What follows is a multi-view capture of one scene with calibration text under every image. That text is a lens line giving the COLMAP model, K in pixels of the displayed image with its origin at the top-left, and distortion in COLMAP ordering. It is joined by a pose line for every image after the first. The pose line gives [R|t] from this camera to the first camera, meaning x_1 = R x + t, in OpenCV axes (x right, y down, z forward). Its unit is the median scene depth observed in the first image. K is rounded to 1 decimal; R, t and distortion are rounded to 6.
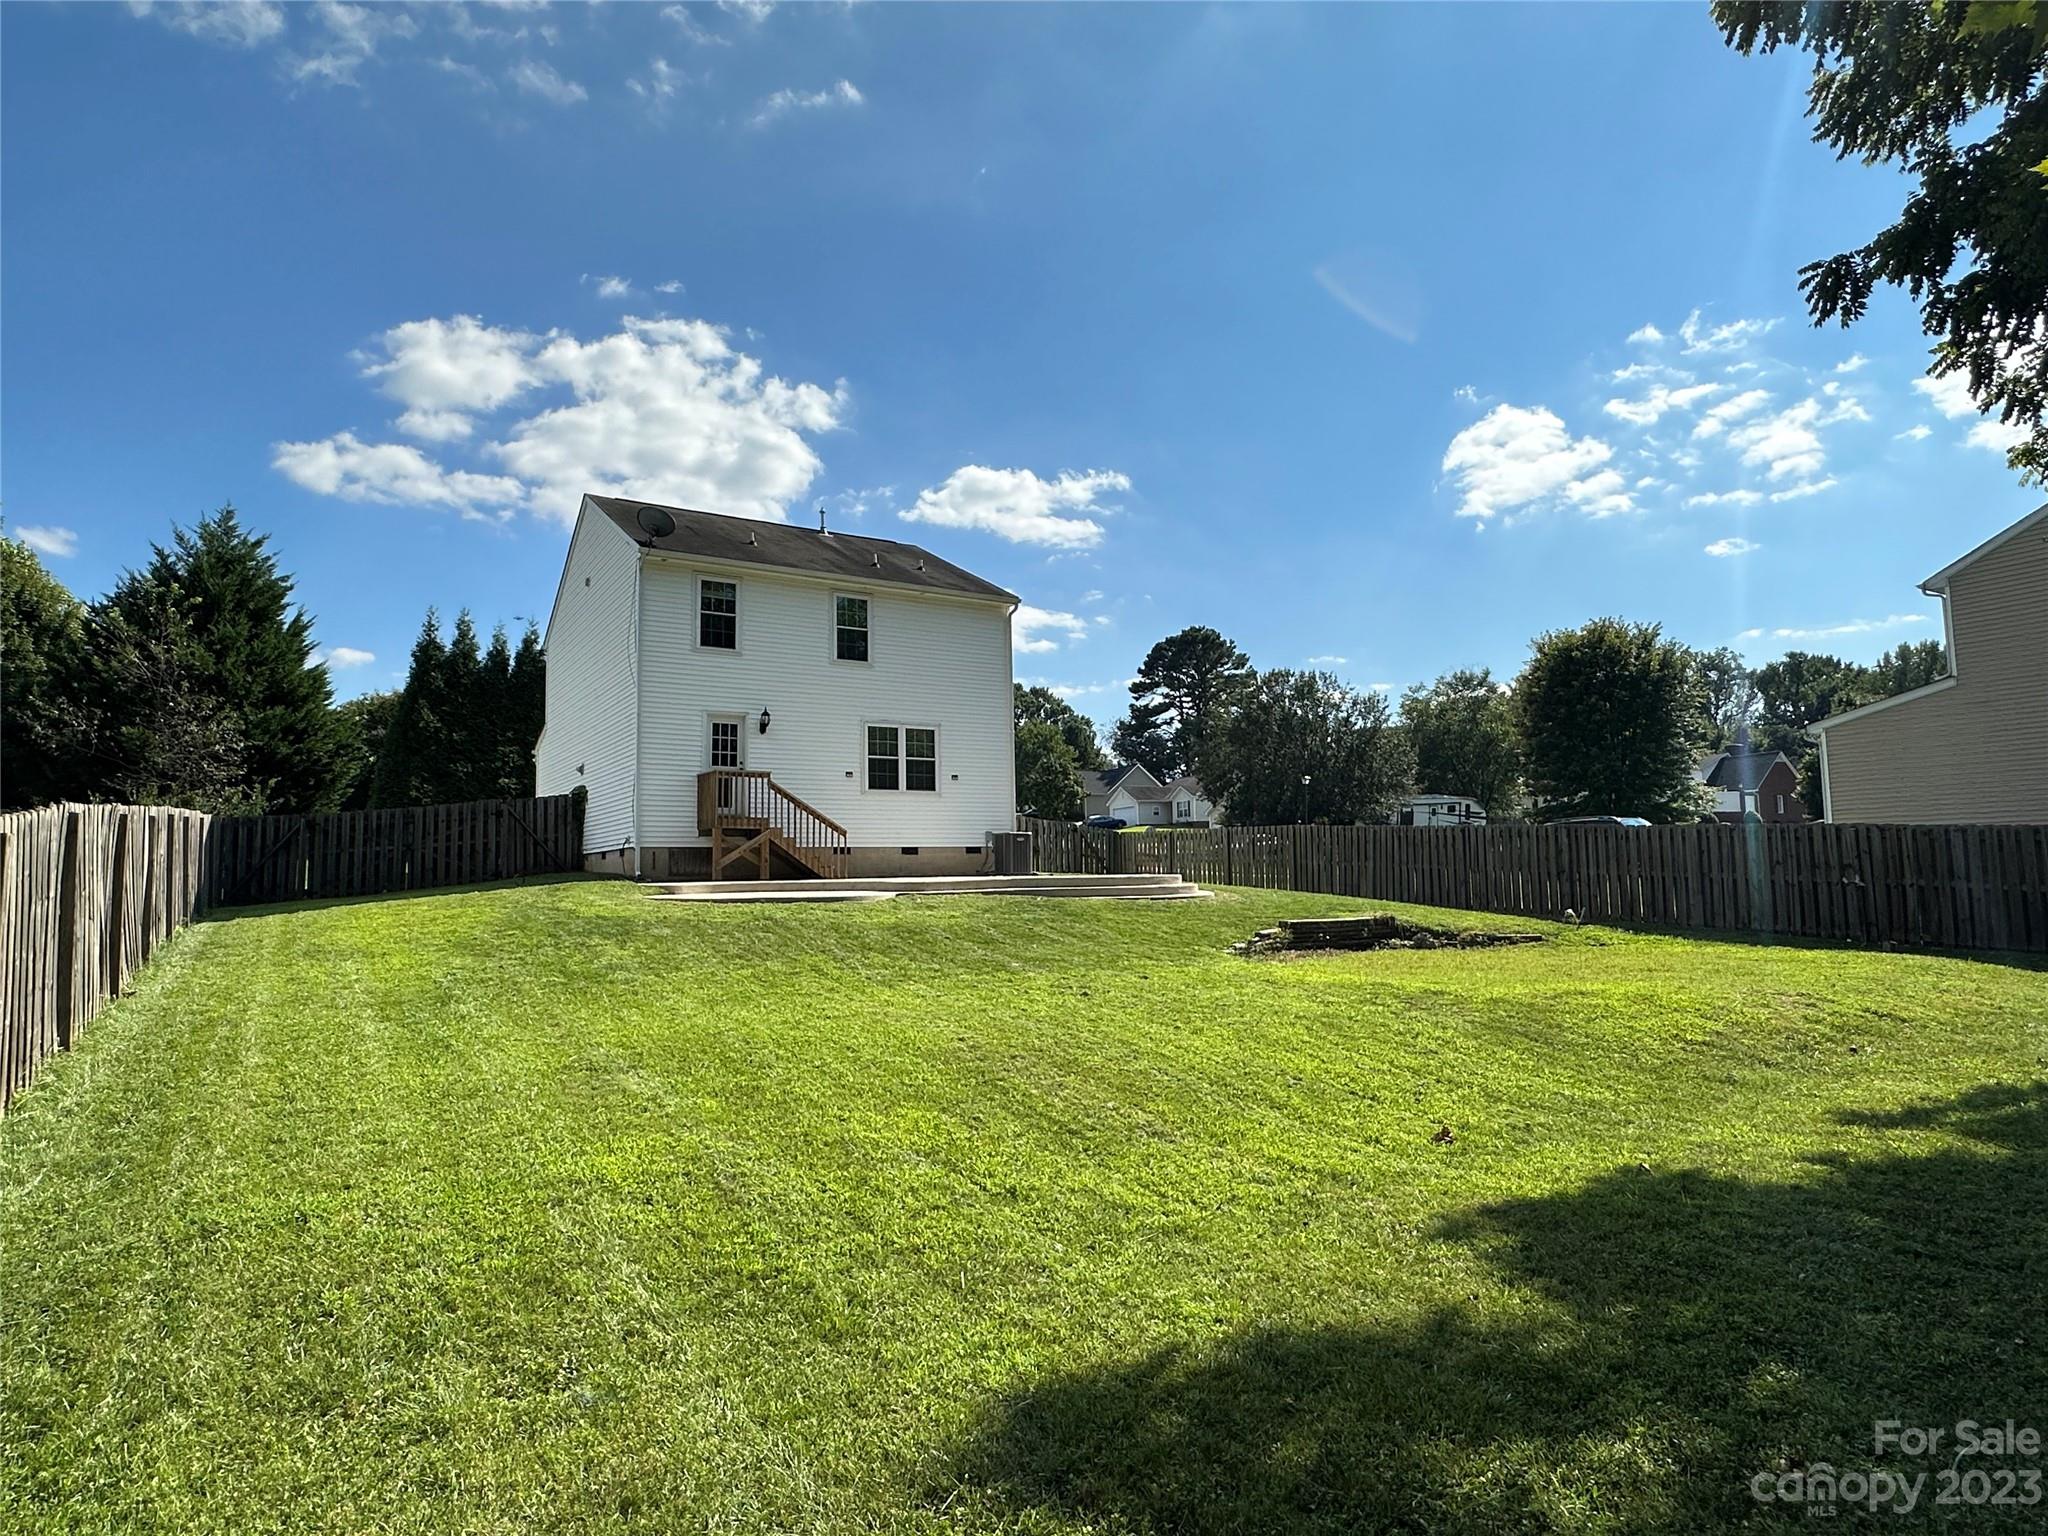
lens RADIAL K [[1143.9, 0, 1024.0], [0, 1143.9, 768.0], [0, 0, 1]] dist [0.000040, -0.001185]
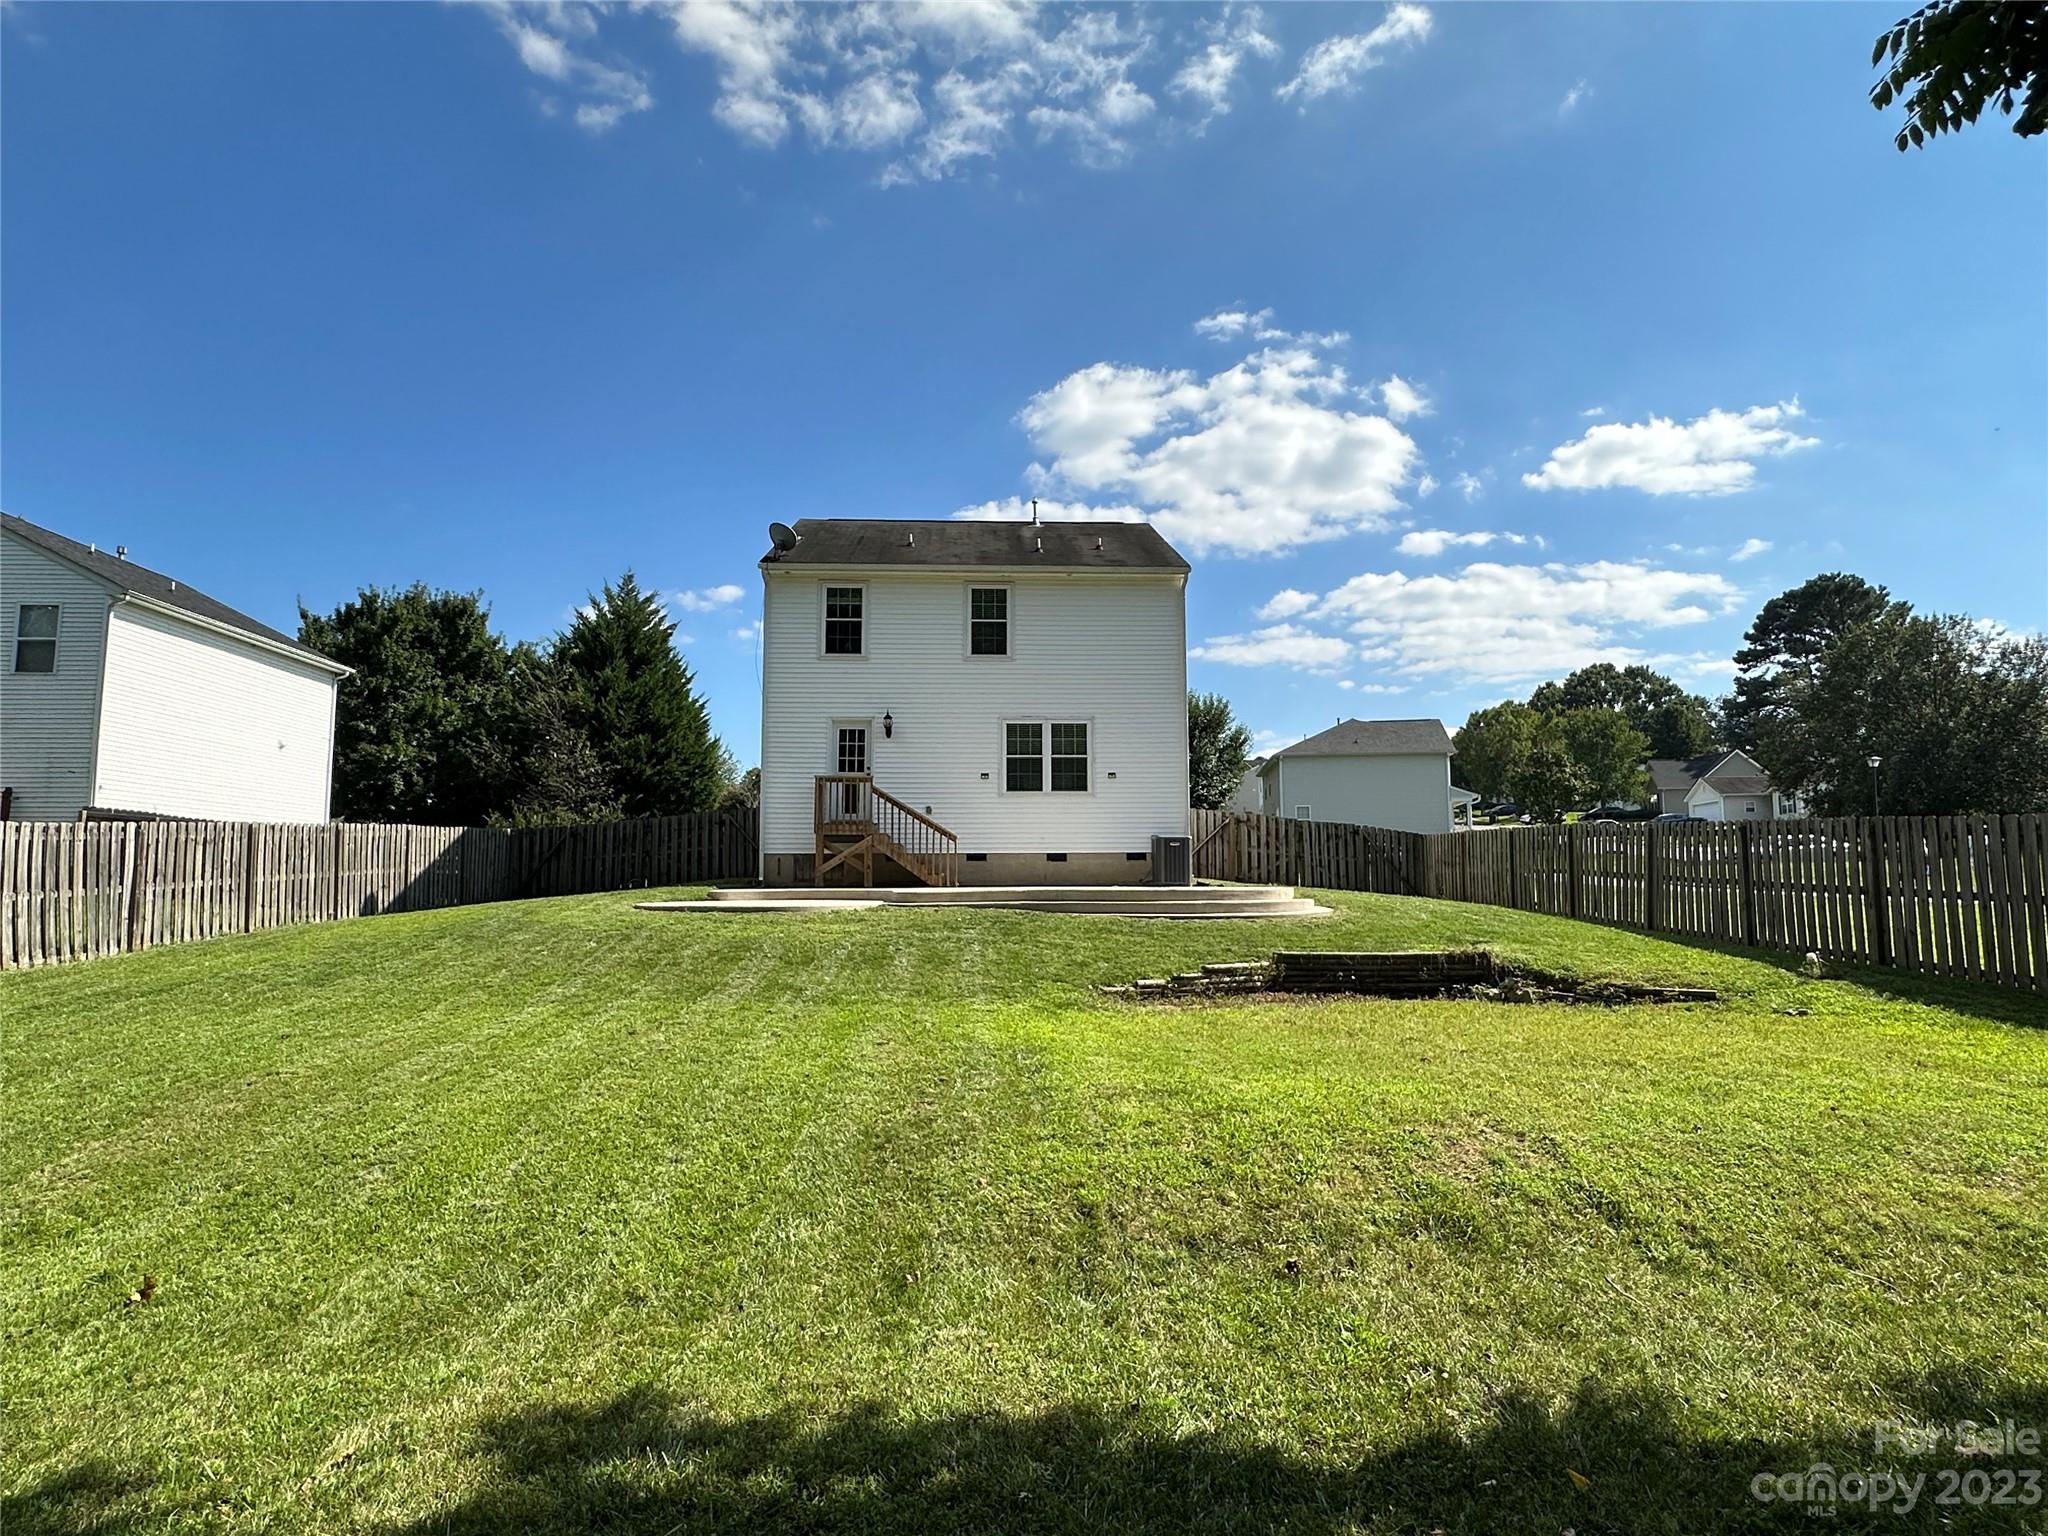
lens RADIAL K [[1143.9, 0, 1024.0], [0, 1143.9, 768.0], [0, 0, 1]] dist [0.000040, -0.001185]
pose [[0.868691, -0.037350, -0.493944, 0.334176], [0.035427, 0.999284, -0.013257, 0.012420], [0.494086, -0.005983, 0.869392, 0.194904]]
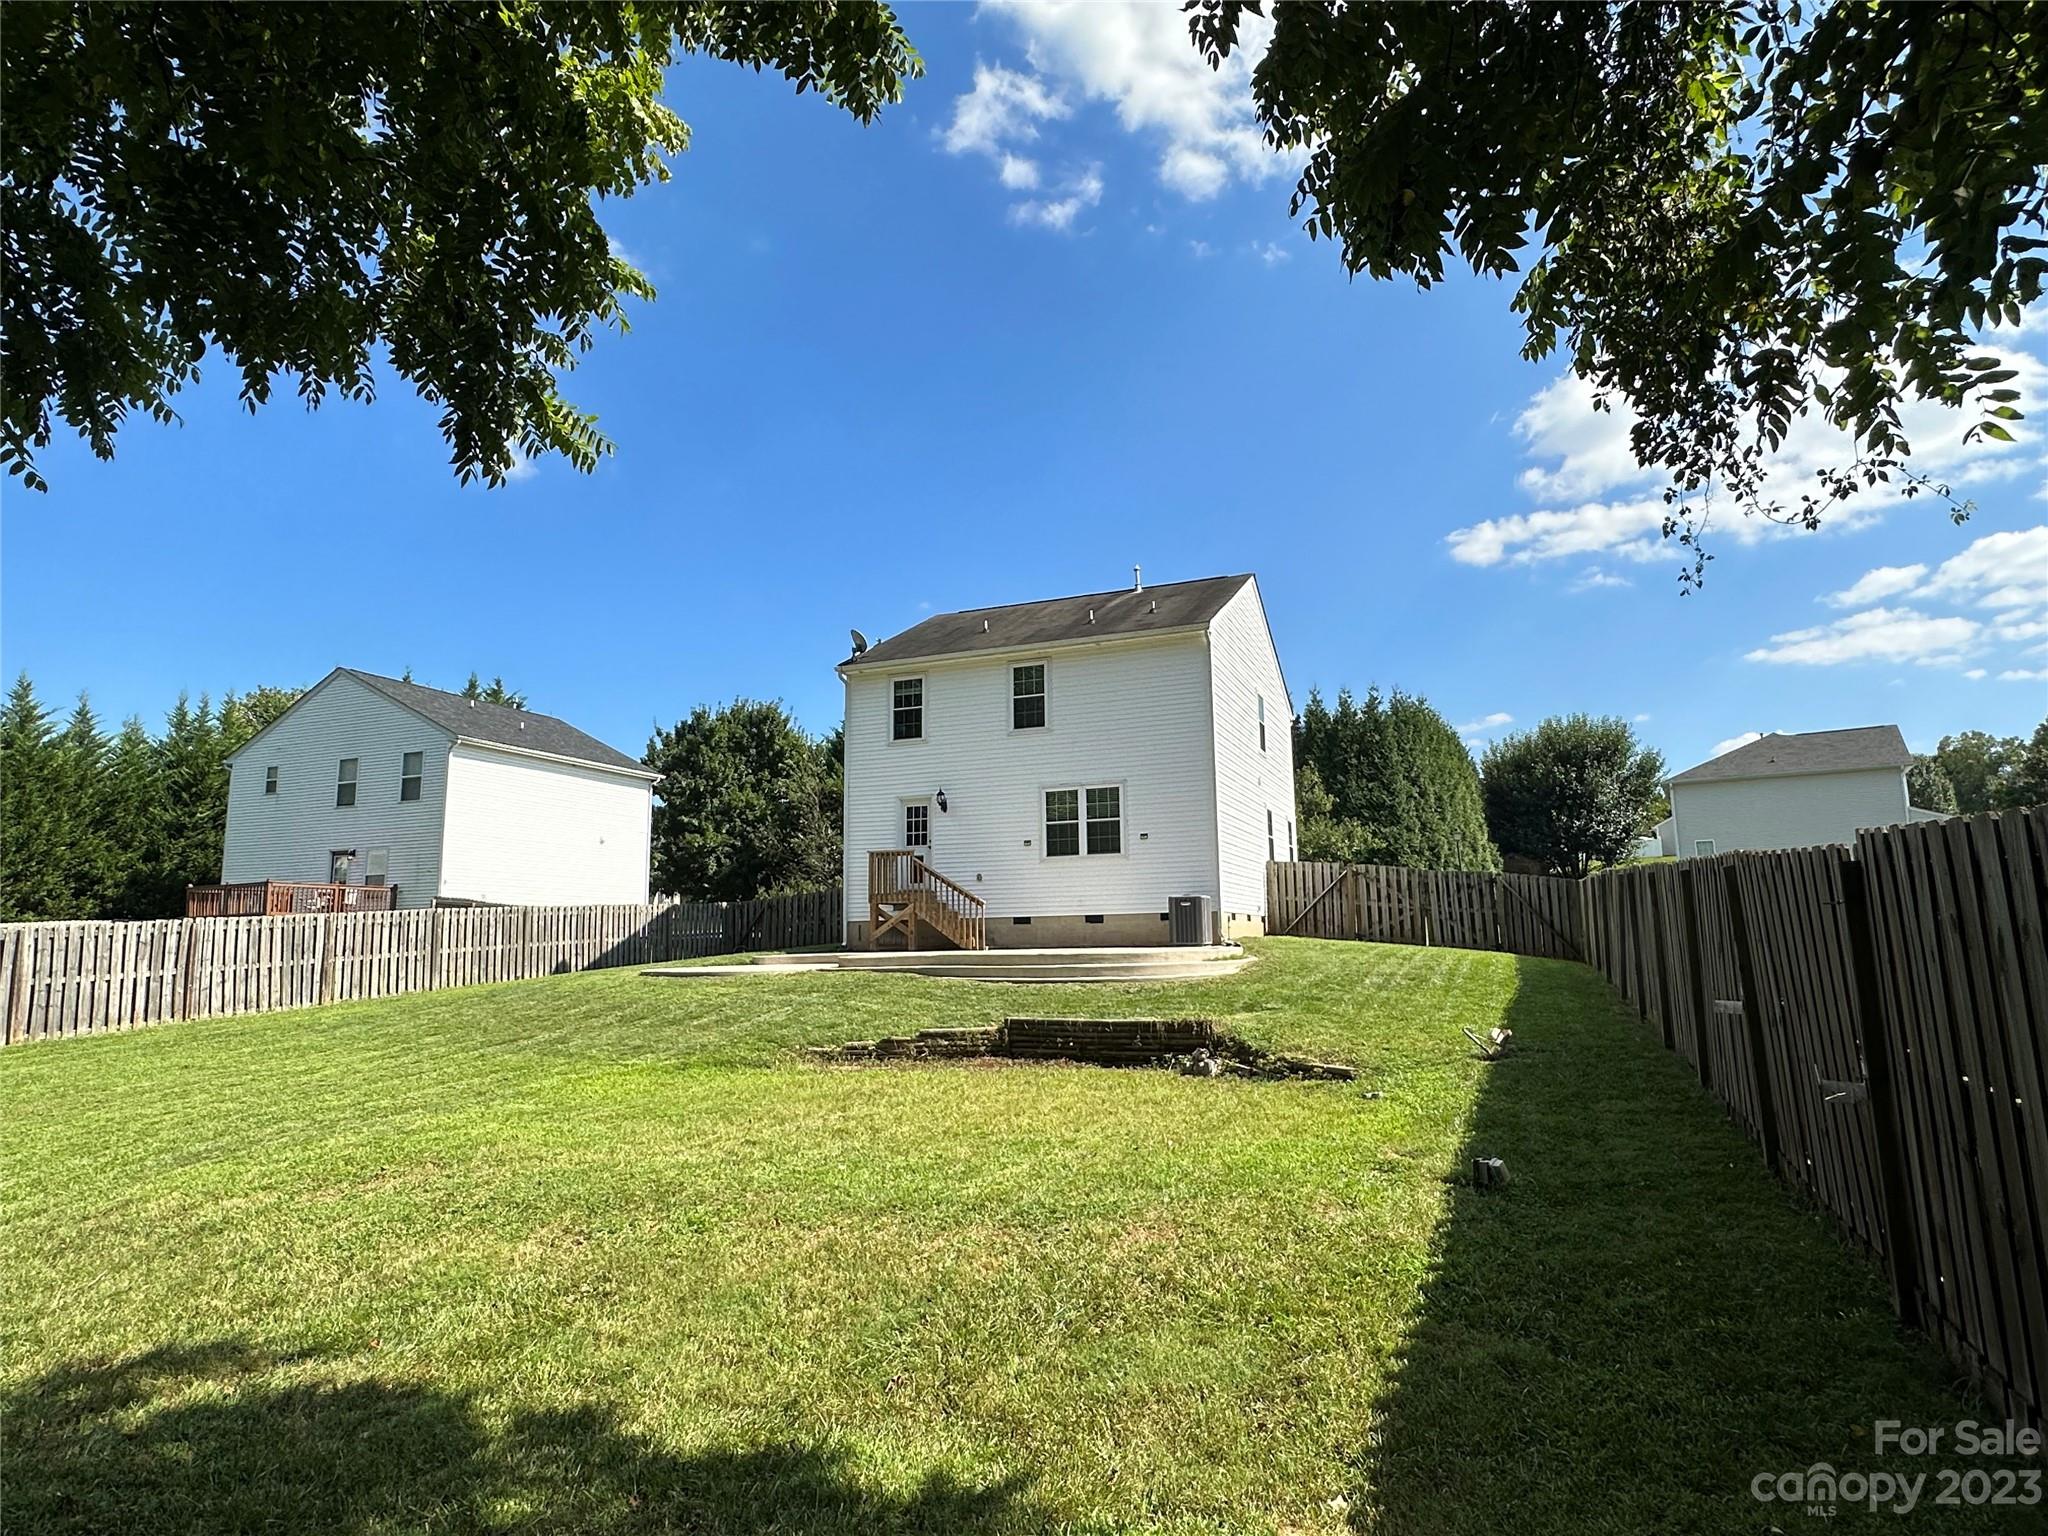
lens RADIAL K [[1143.9, 0, 1024.0], [0, 1143.9, 768.0], [0, 0, 1]] dist [0.000040, -0.001185]
pose [[0.583439, -0.116100, -0.803816, 0.640368], [0.083221, 0.993066, -0.083029, 0.022671], [0.807882, -0.018452, 0.589056, 0.406652]]
